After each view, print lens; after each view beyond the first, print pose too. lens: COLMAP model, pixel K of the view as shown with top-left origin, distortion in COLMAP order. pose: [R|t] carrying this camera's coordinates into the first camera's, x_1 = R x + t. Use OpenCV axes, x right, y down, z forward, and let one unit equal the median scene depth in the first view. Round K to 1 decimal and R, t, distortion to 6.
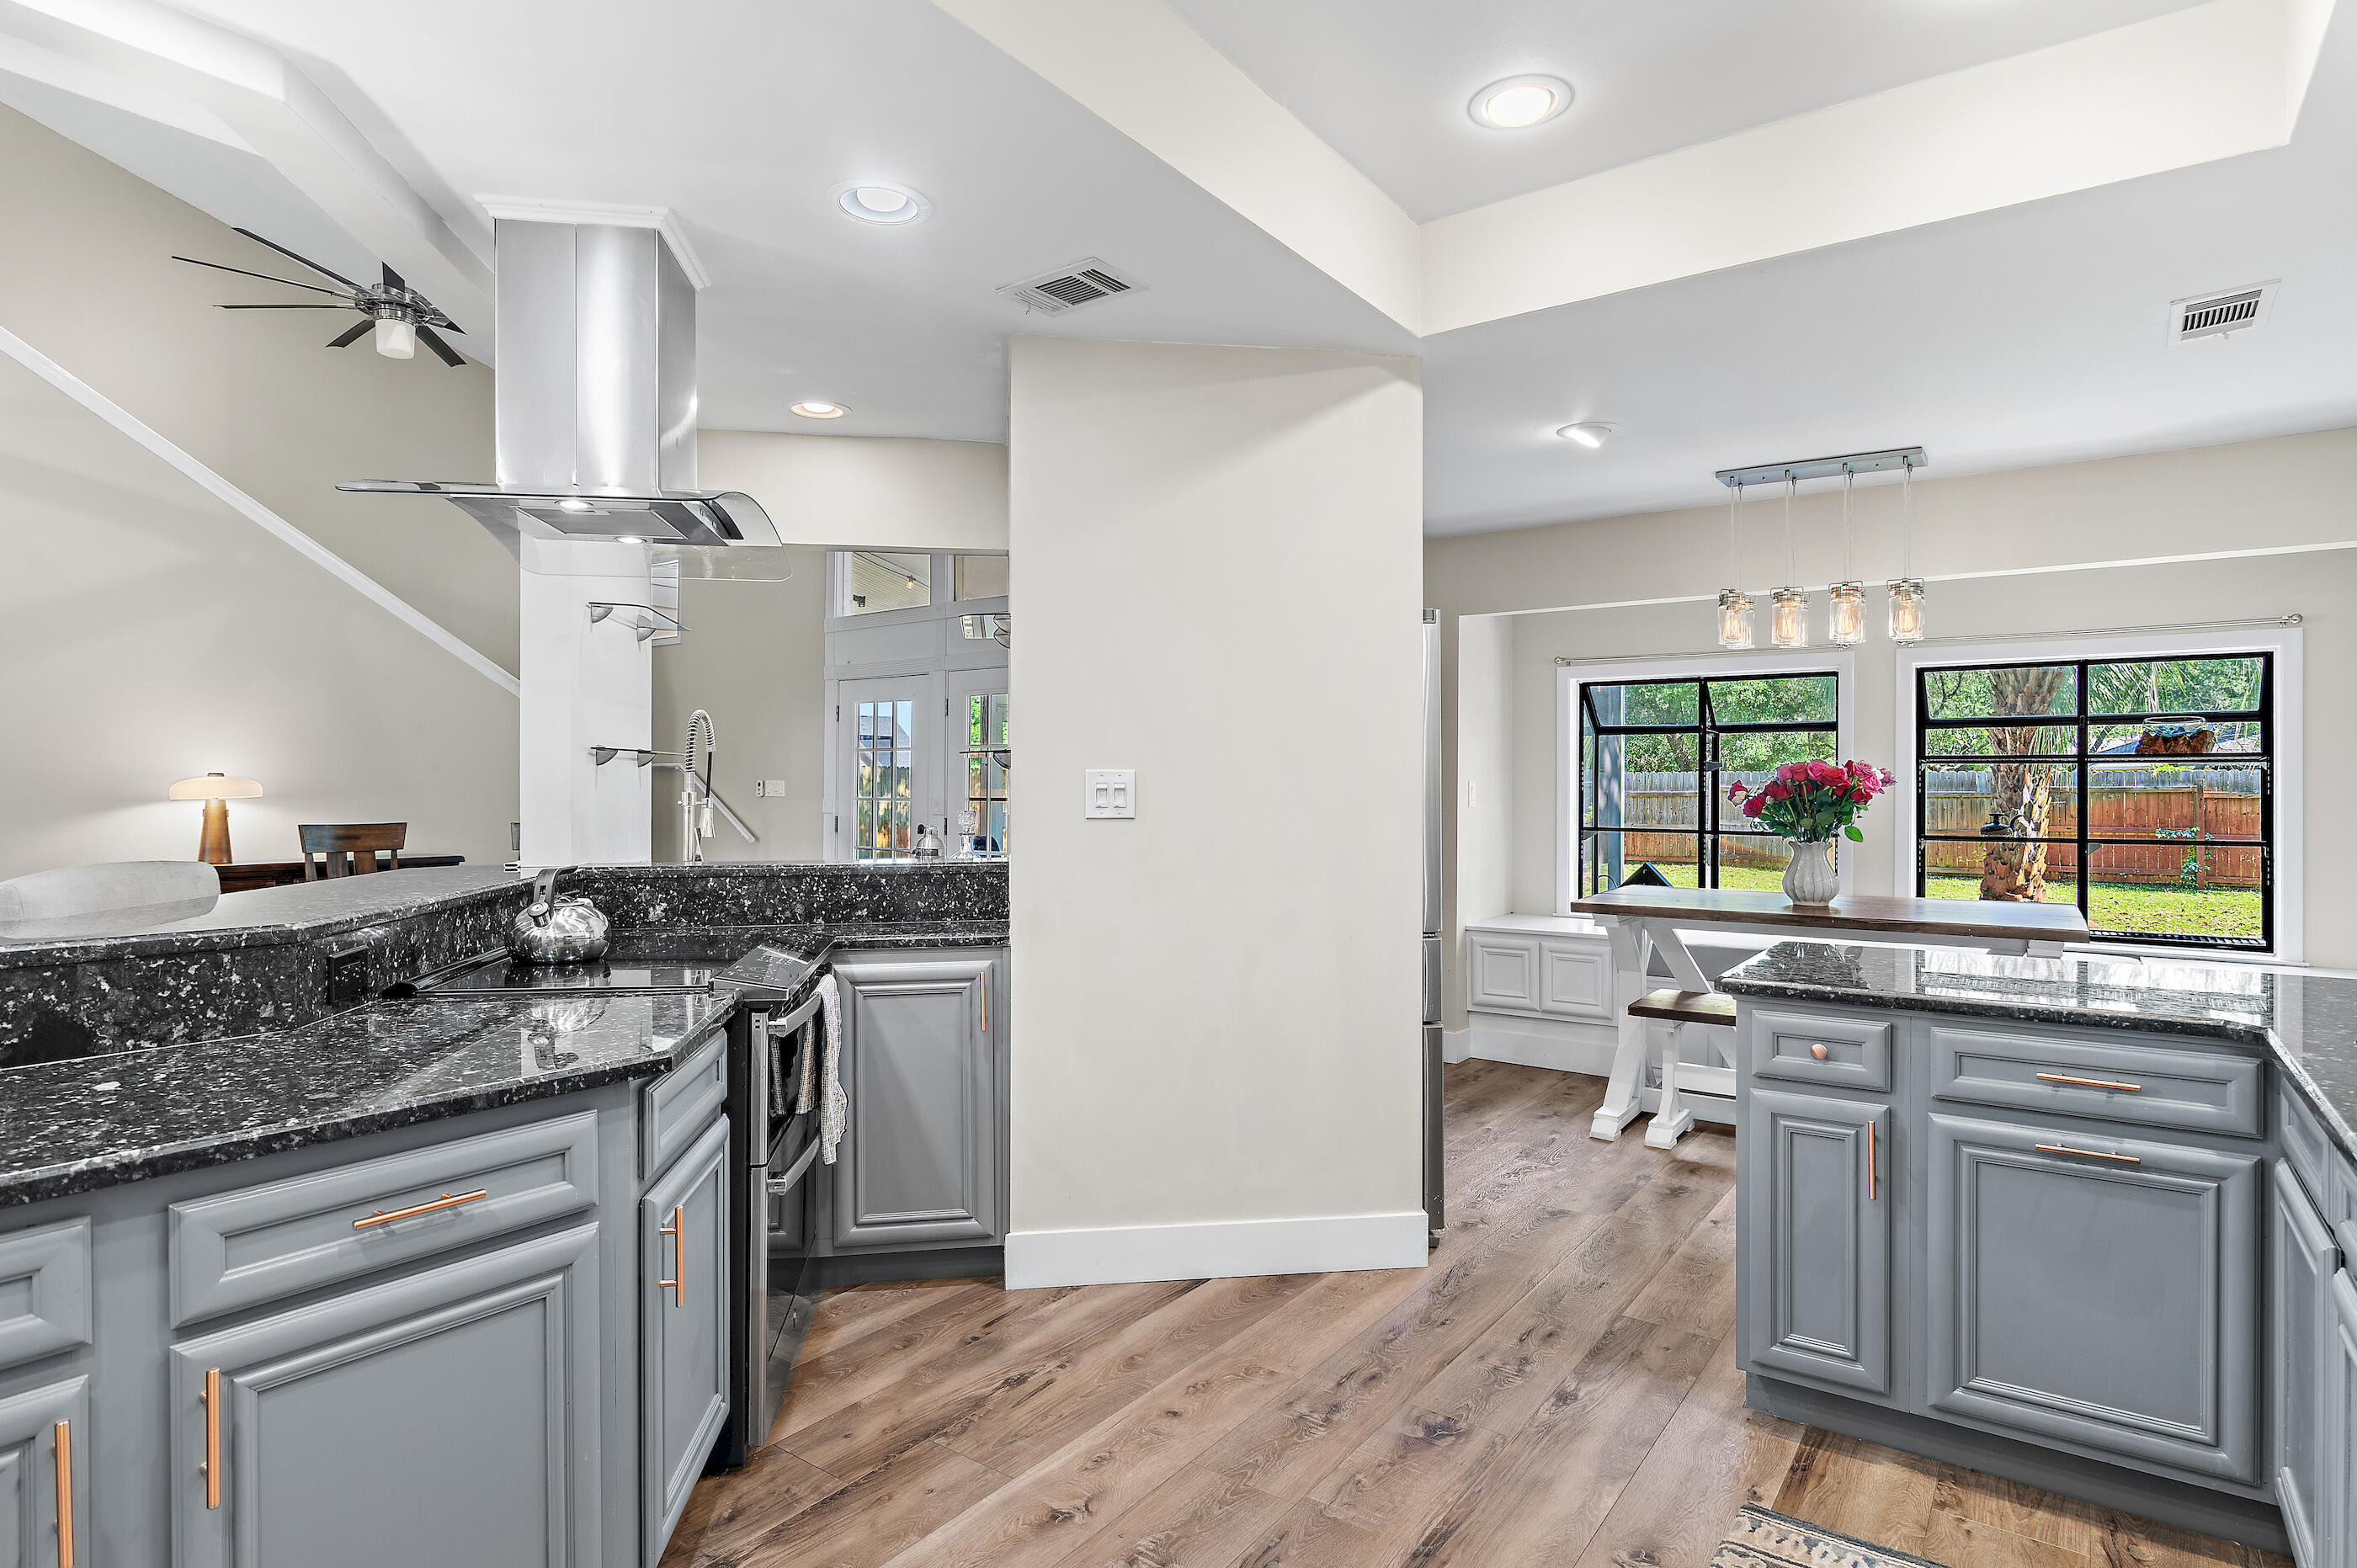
lens RADIAL K [[1231.4, 0, 1178.5], [0, 1231.4, 784.0], [0, 0, 1]] dist [-0.001246, -0.001623]
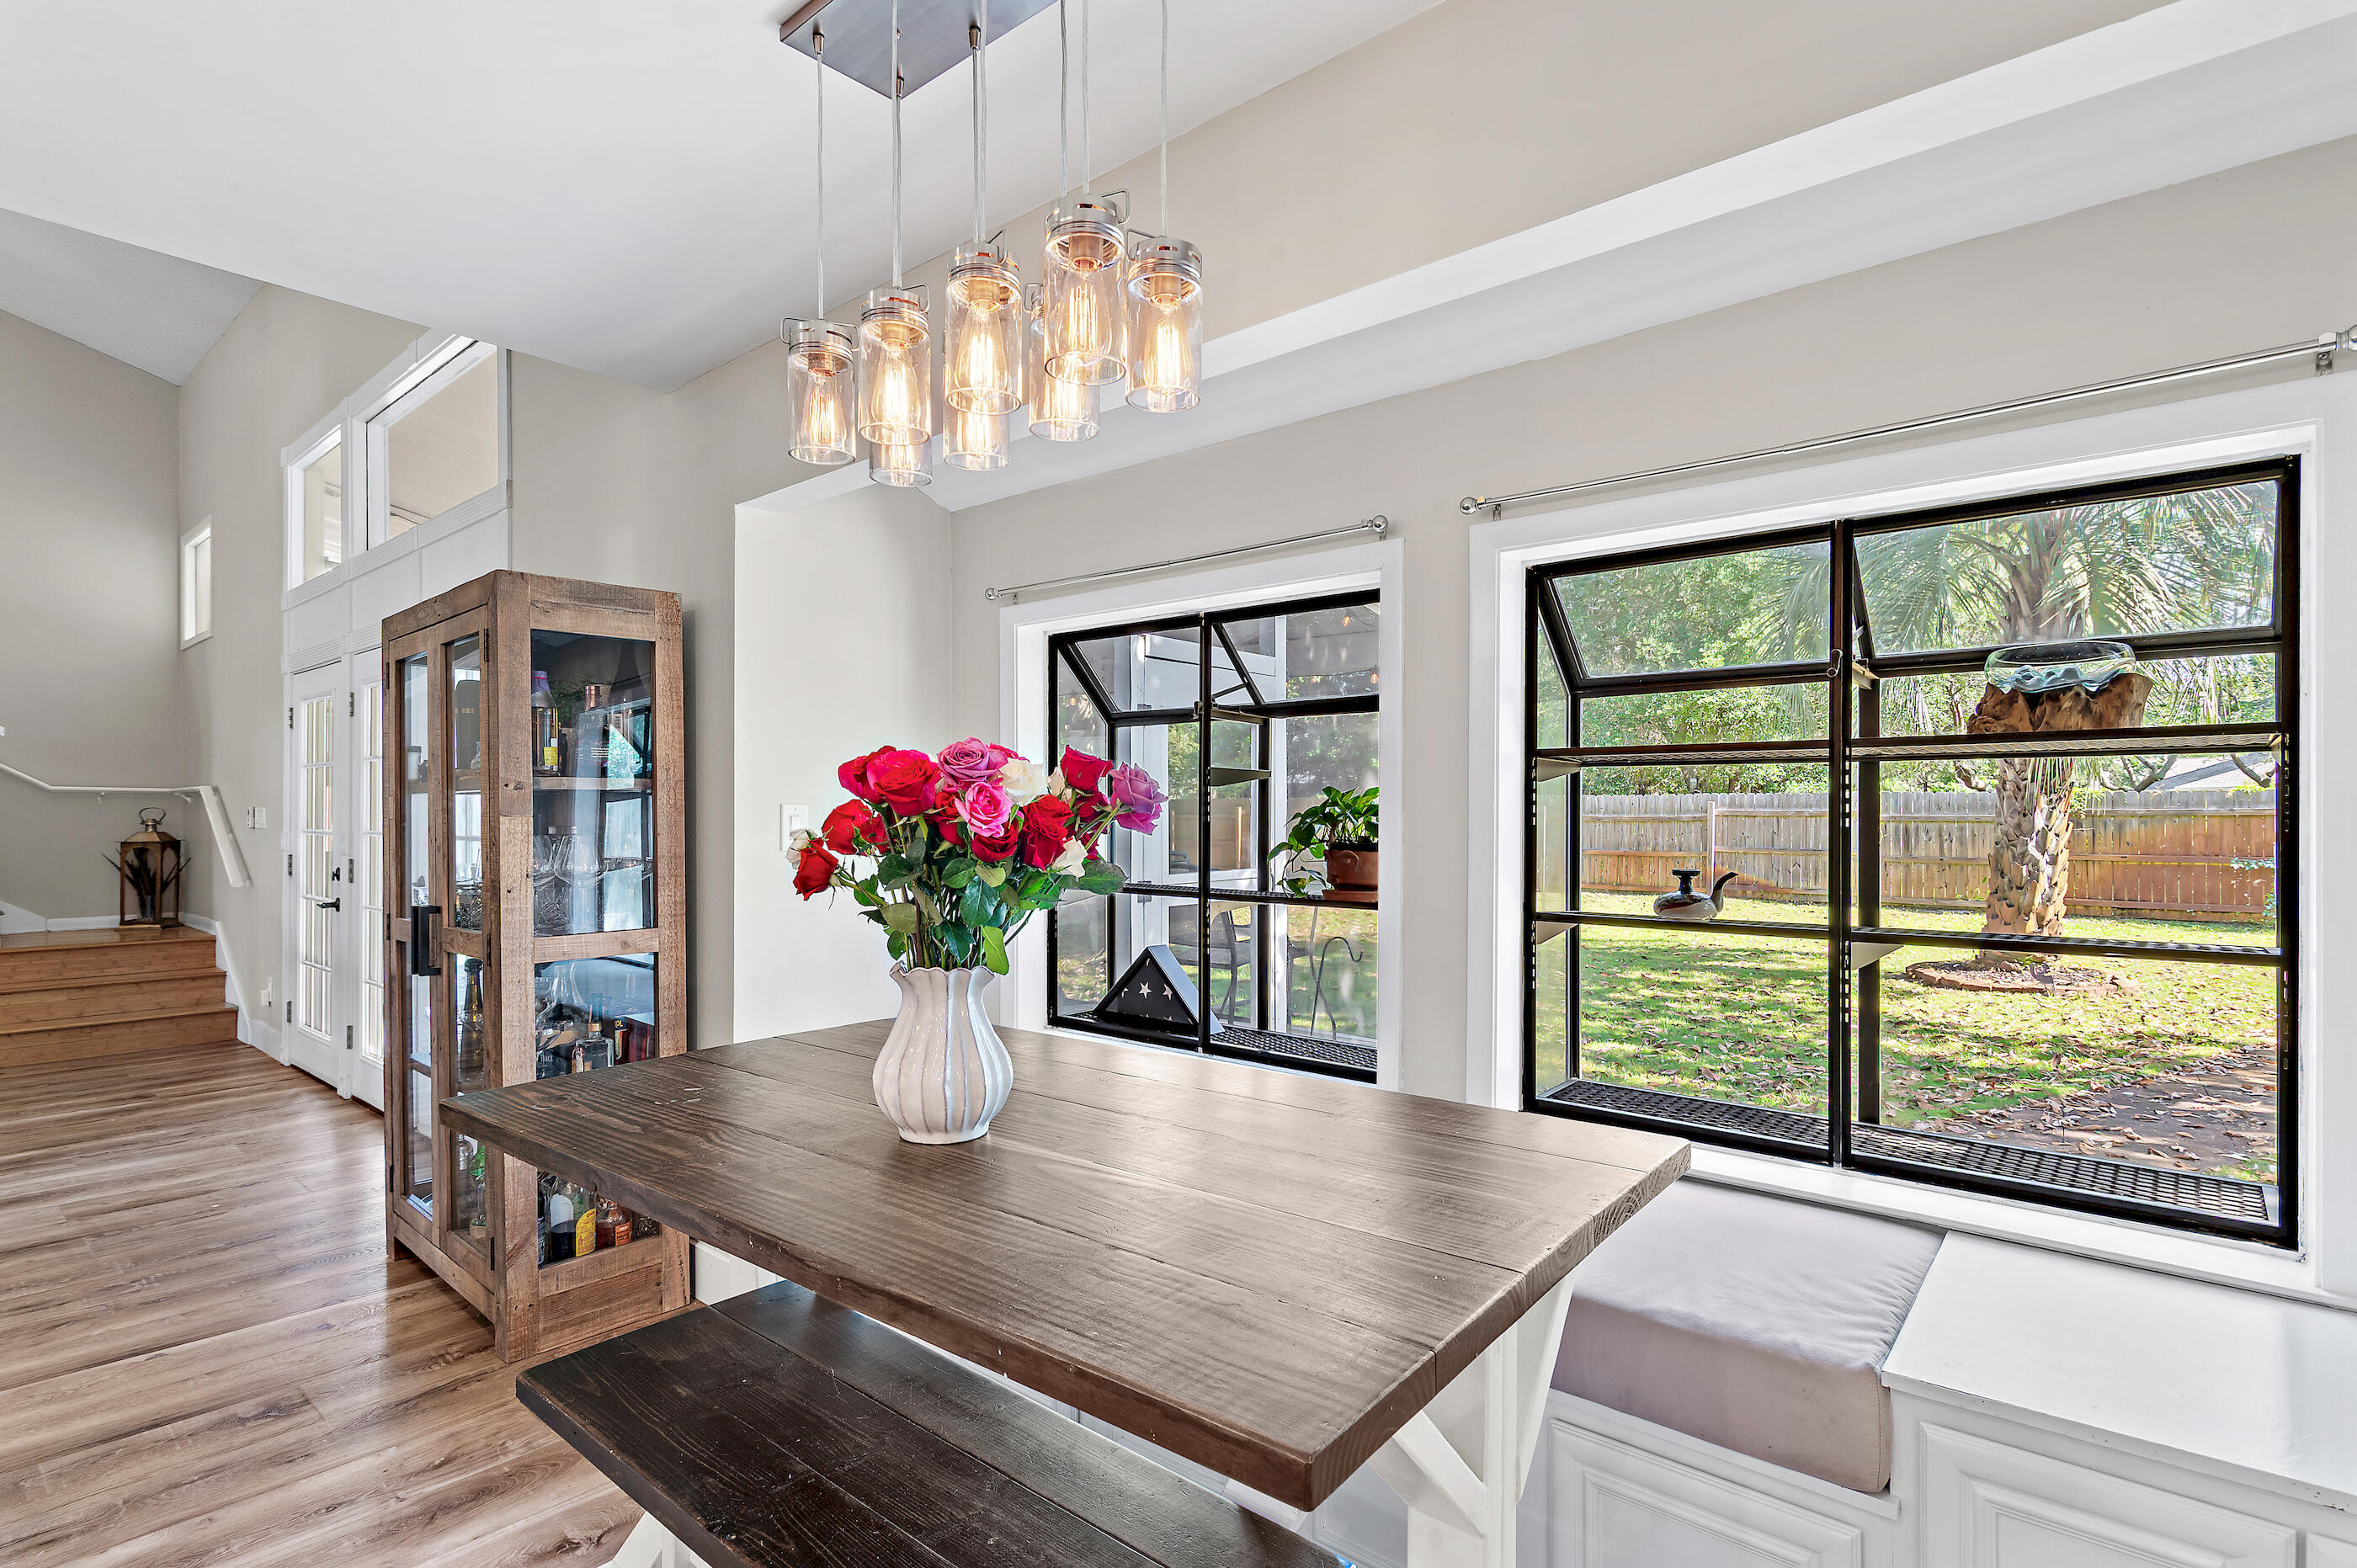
lens RADIAL K [[1152.5, 0, 1131.7], [0, 1152.5, 815.7], [0, 0, 1]] dist [-0.002810, -0.000123]
pose [[0.994469, -0.003484, -0.104970, 0.526031], [0.004037, 0.999979, 0.005055, -0.000179], [0.104950, -0.005451, 0.994463, 0.563577]]
